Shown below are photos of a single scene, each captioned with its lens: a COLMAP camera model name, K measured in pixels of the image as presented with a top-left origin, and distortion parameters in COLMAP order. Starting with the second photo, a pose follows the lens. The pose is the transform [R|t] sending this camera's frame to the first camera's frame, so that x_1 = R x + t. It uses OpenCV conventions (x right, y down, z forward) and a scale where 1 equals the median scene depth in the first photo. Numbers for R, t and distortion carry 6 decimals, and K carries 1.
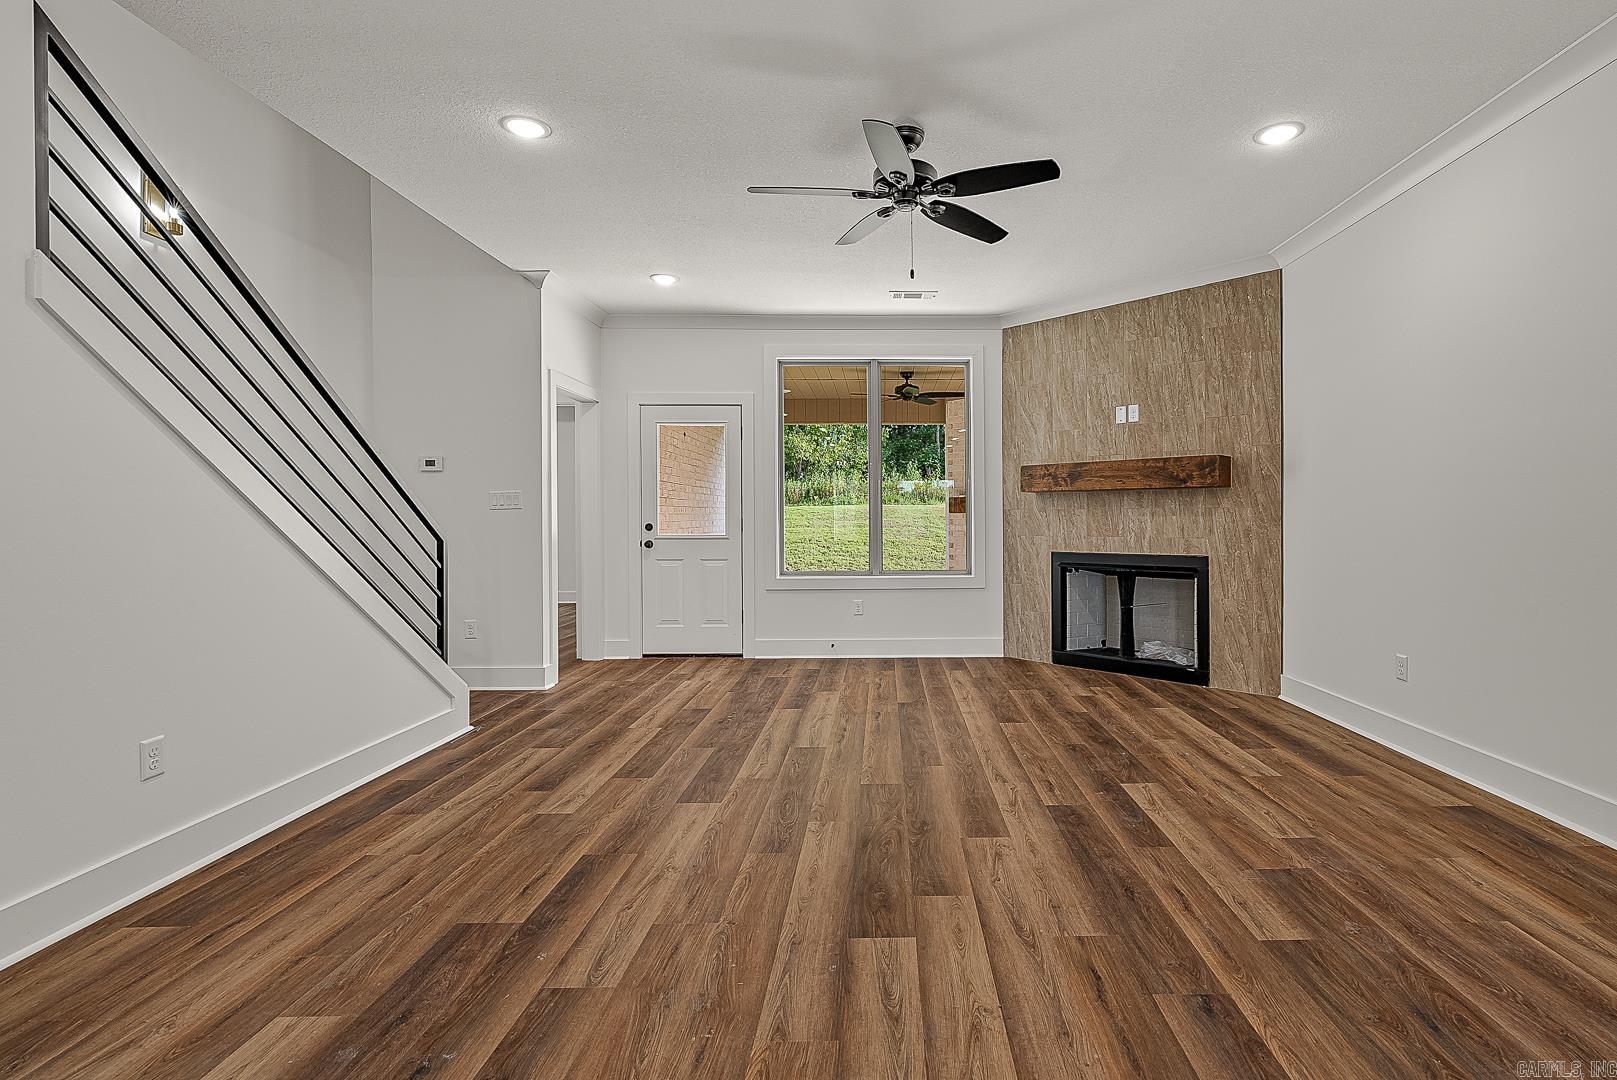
lens RADIAL K [[754.8, 0, 890.3], [0, 754.8, 519.4], [0, 0, 1]] dist [-0.000491, 0.000142]
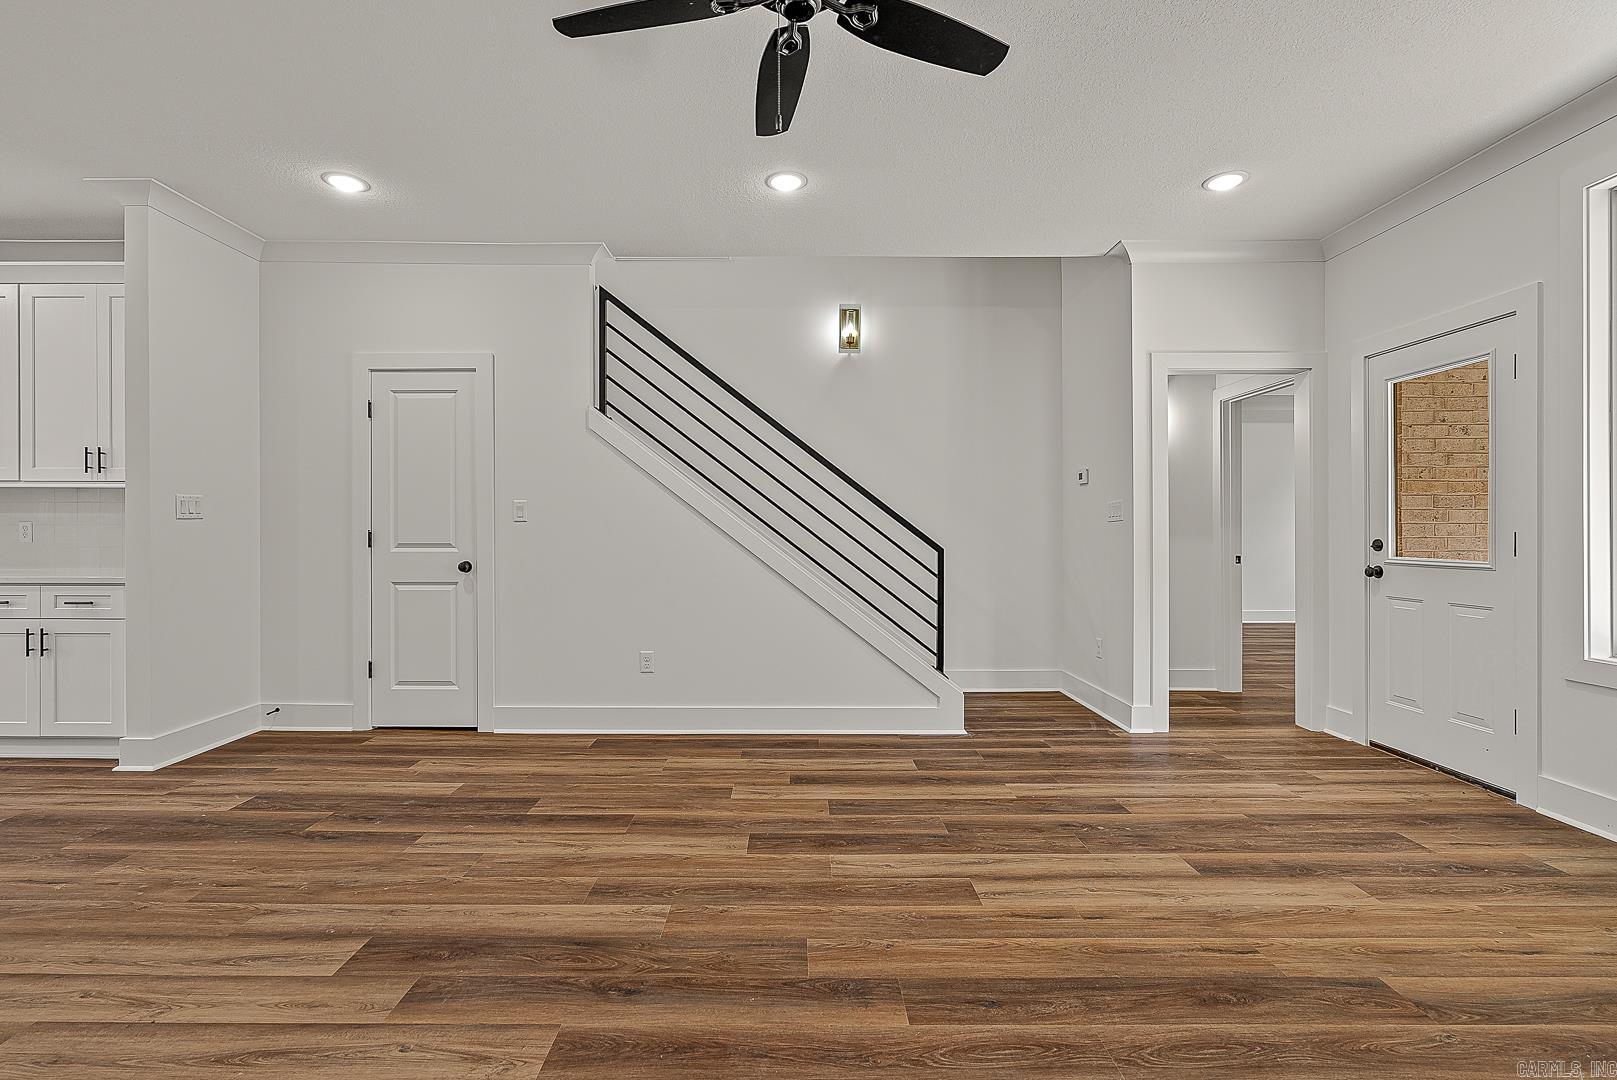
lens RADIAL K [[751.9, 0, 808.5], [0, 751.9, 540.0], [0, 0, 1]] dist [-0.002143, 0.000660]
pose [[-0.000952, 0.010874, -0.999940, 0.731598], [-0.001723, 0.999939, 0.010875, 0.000144], [0.999998, 0.001734, -0.000933, 1.211692]]
